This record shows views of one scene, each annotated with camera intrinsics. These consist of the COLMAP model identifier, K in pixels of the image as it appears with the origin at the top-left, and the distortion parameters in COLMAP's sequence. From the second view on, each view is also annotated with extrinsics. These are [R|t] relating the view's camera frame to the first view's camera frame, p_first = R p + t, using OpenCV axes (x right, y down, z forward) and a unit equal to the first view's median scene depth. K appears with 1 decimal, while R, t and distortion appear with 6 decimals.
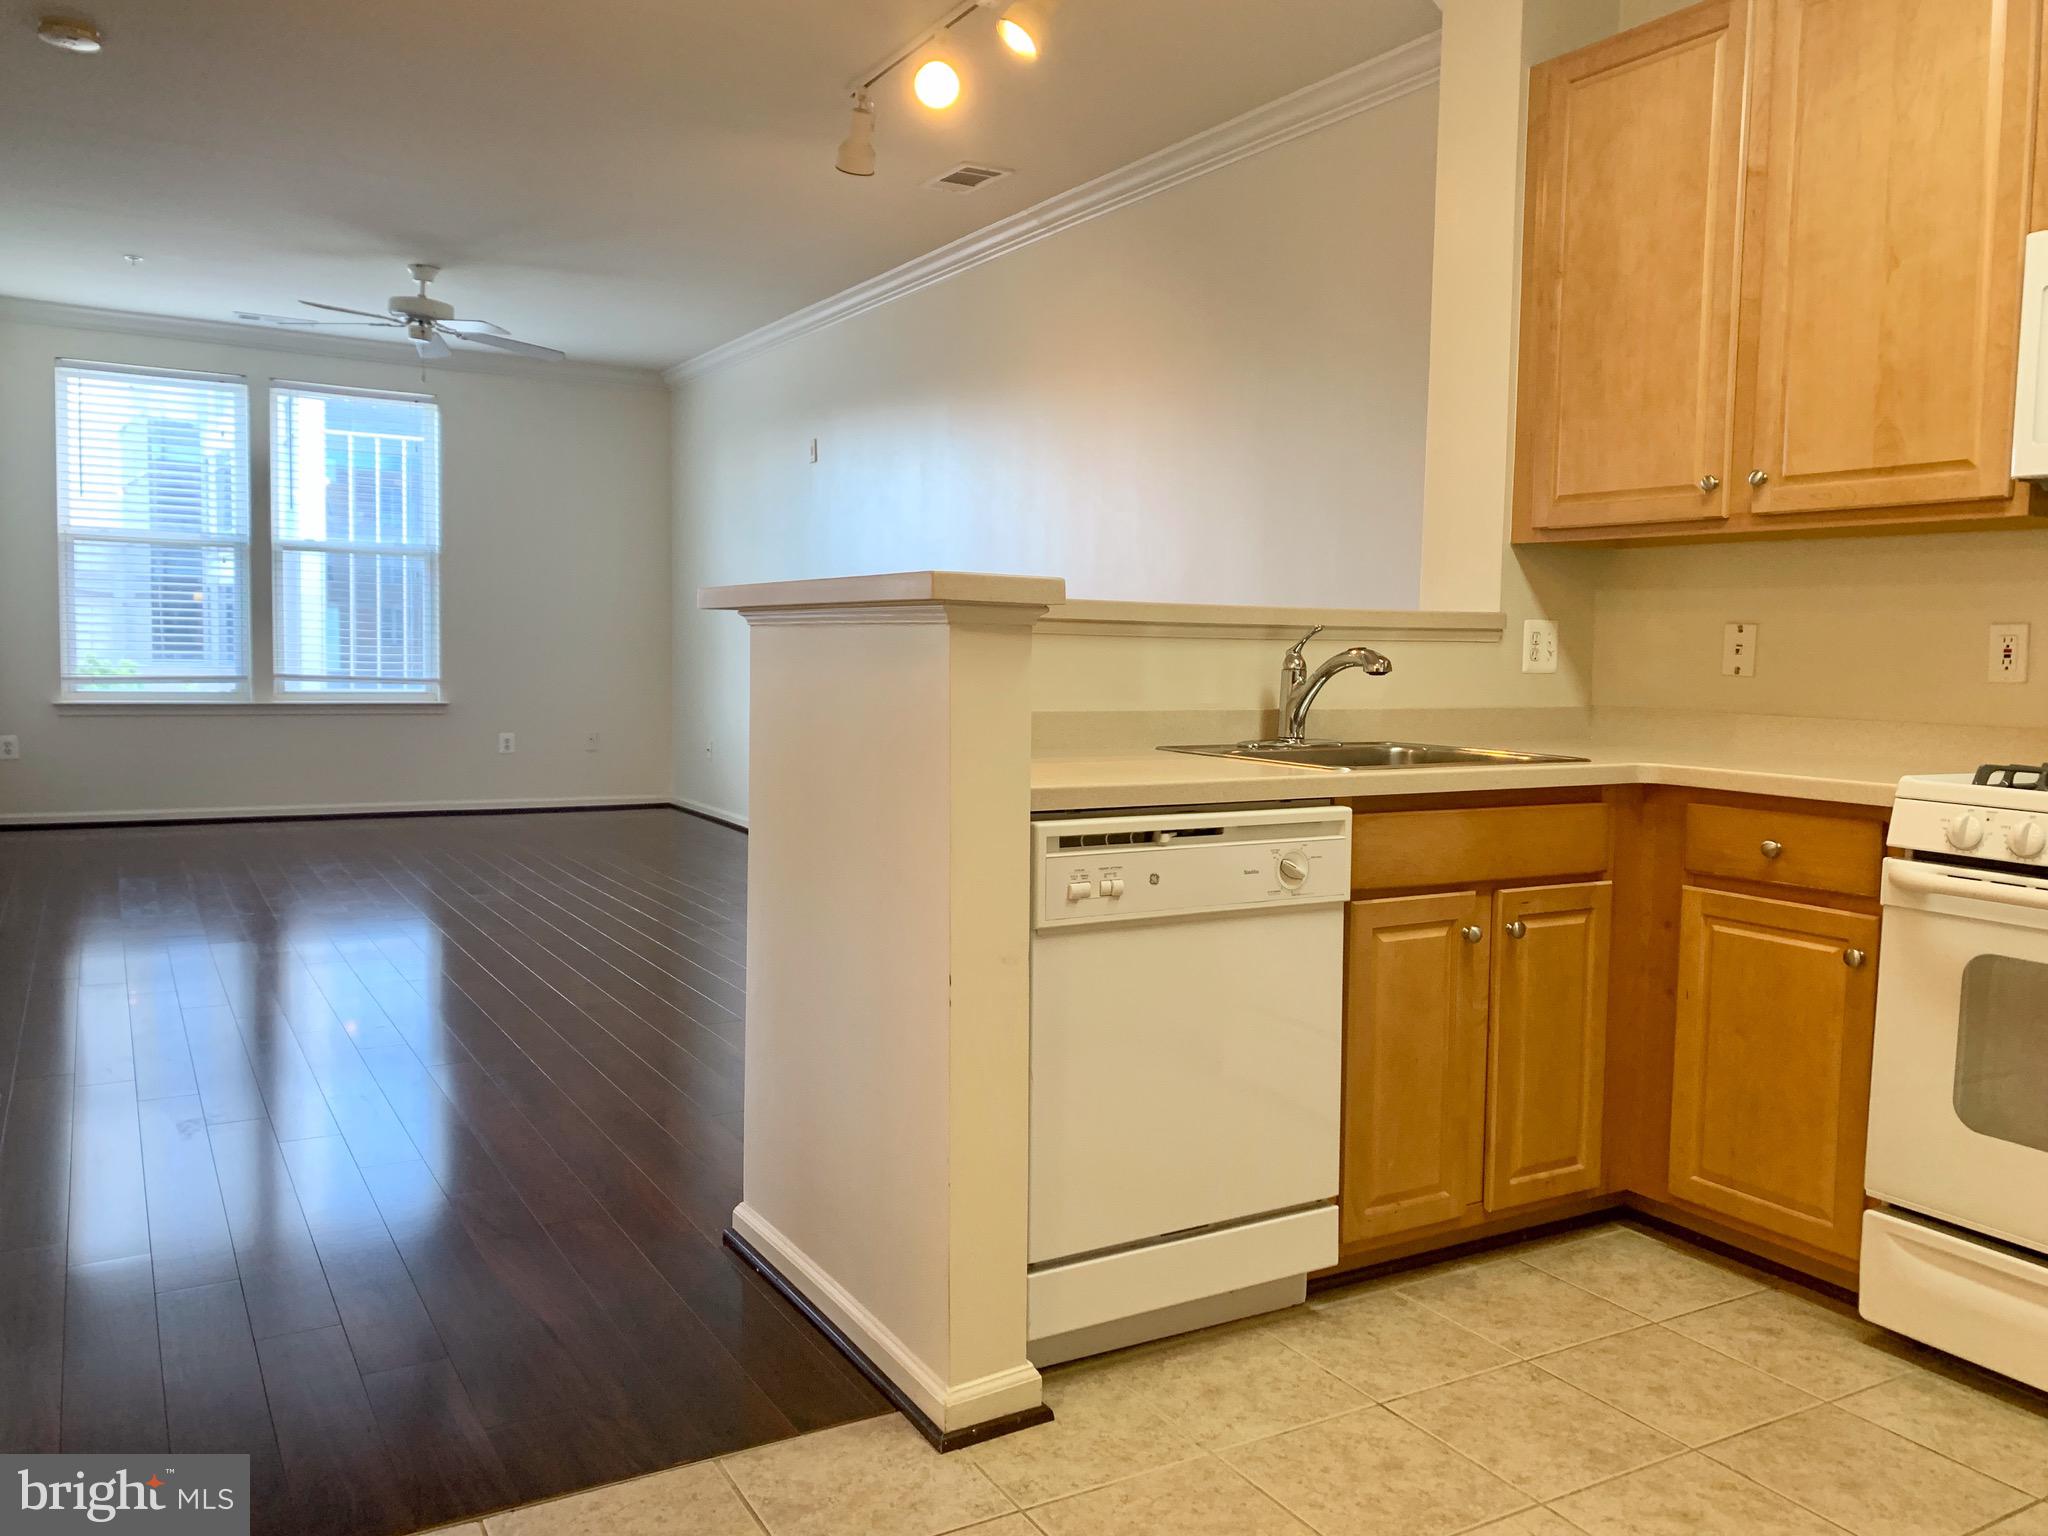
lens RADIAL K [[1549.8, 0, 1014.2], [0, 1549.8, 771.1], [0, 0, 1]] dist [0.031544, -0.043008]
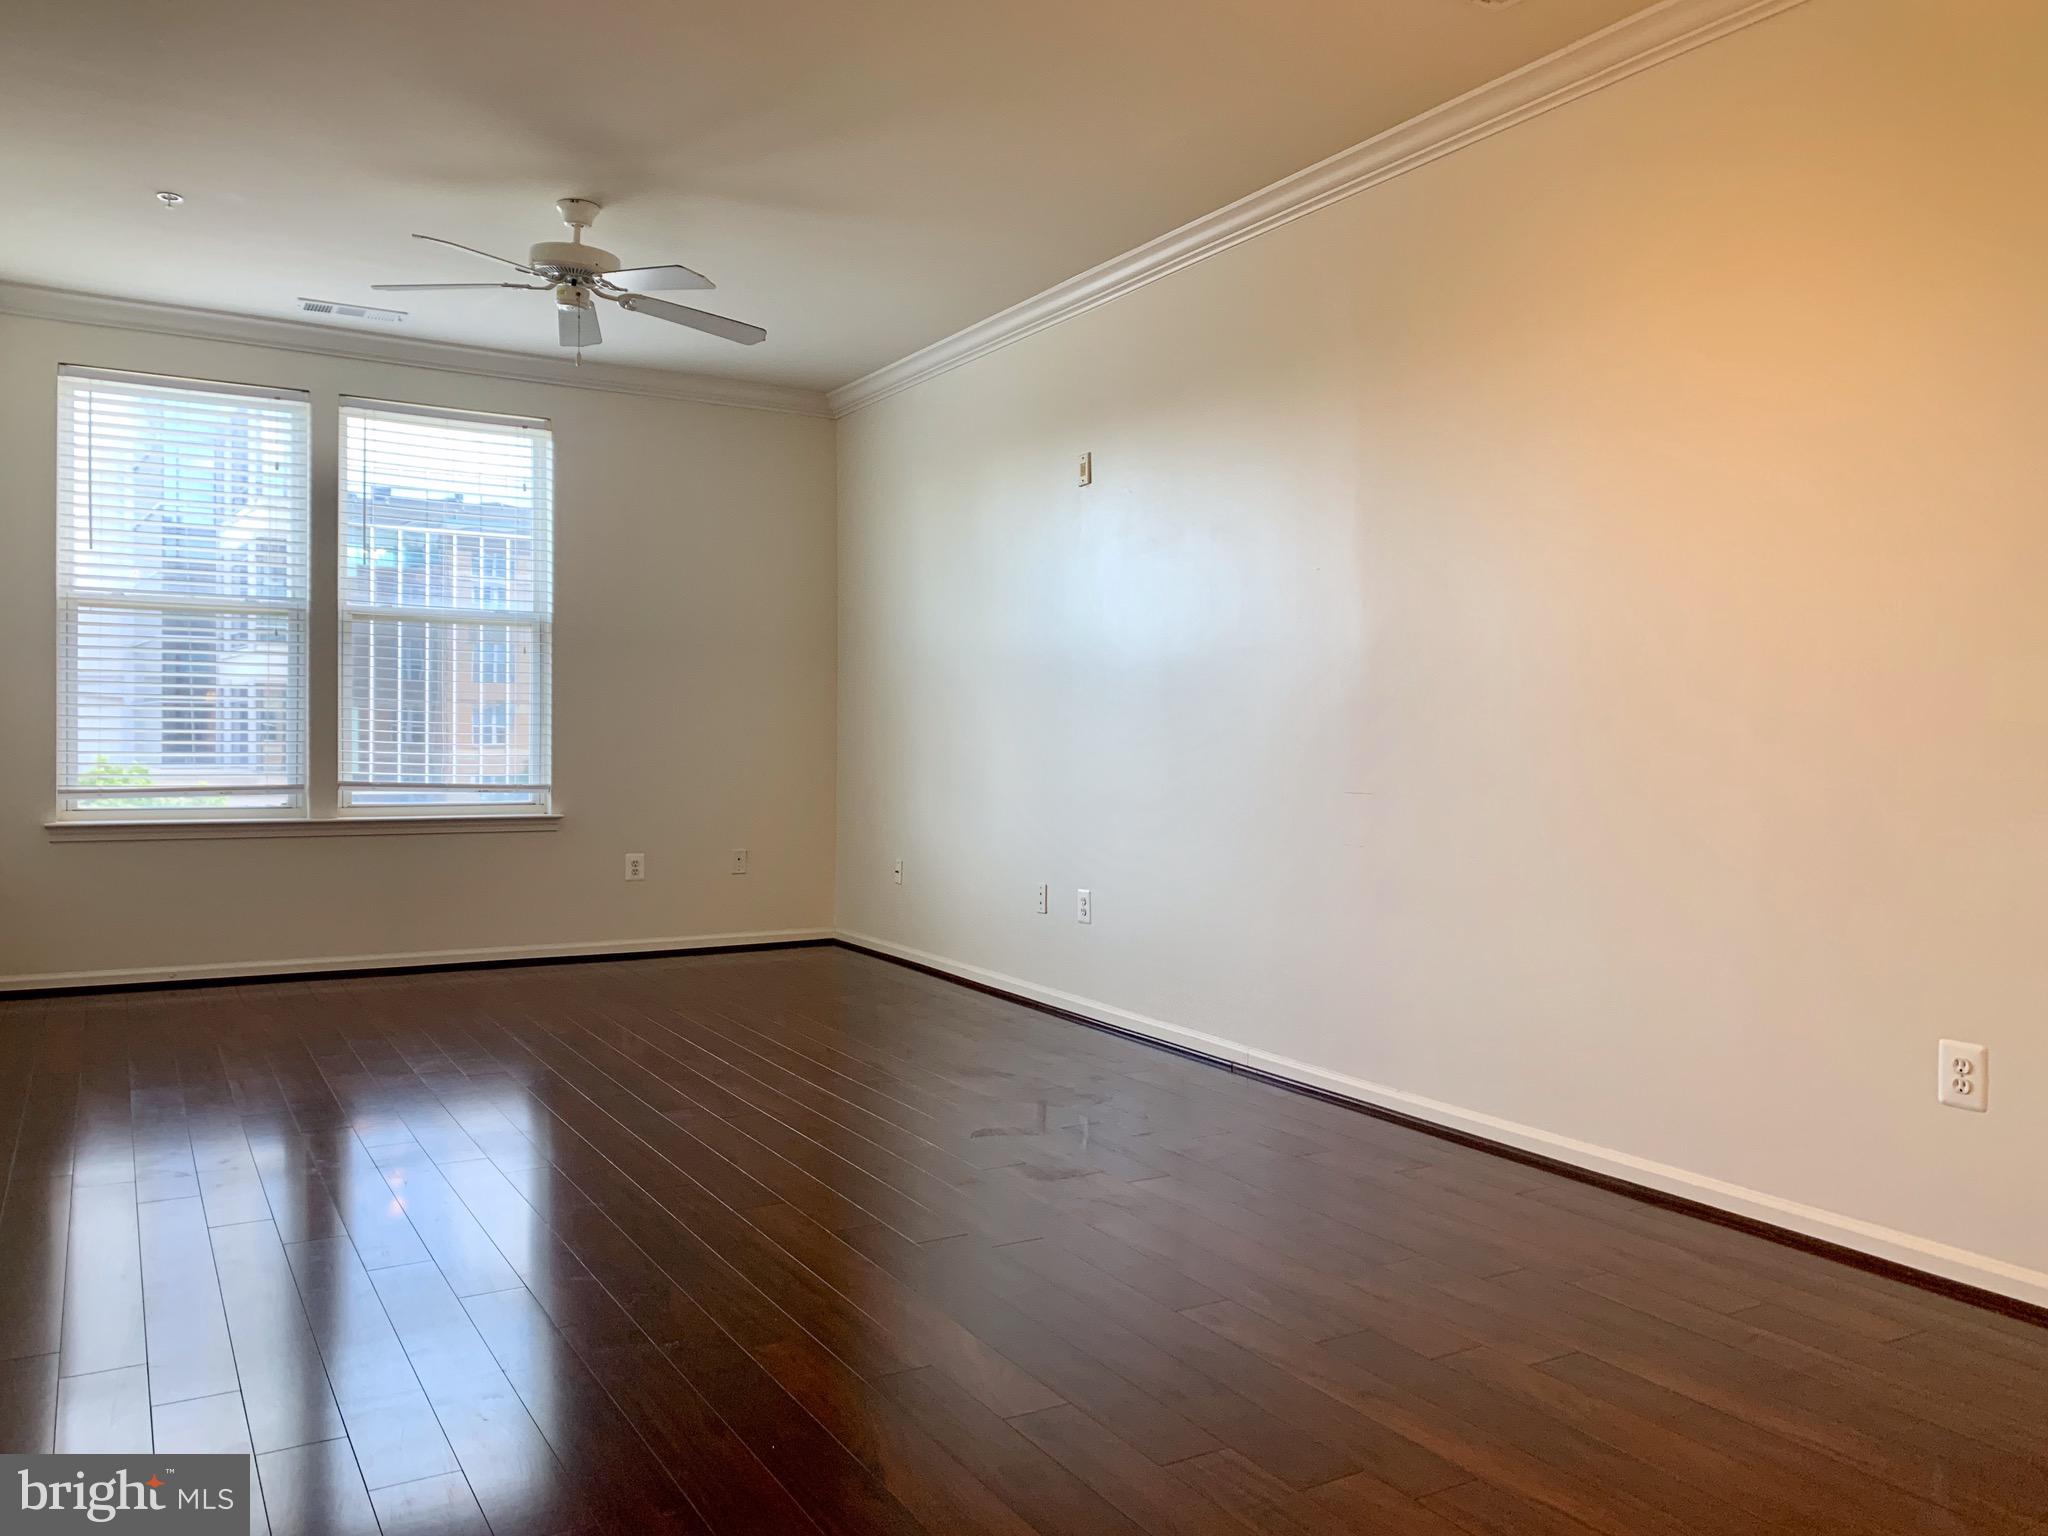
lens RADIAL K [[1549.8, 0, 1005.5], [0, 1549.8, 773.1], [0, 0, 1]] dist [0.031544, -0.043008]
pose [[0.999905, -0.012120, -0.006639, -0.148465], [0.011709, 0.998201, -0.058795, -0.018496], [0.007339, 0.058711, 0.998248, 0.251670]]
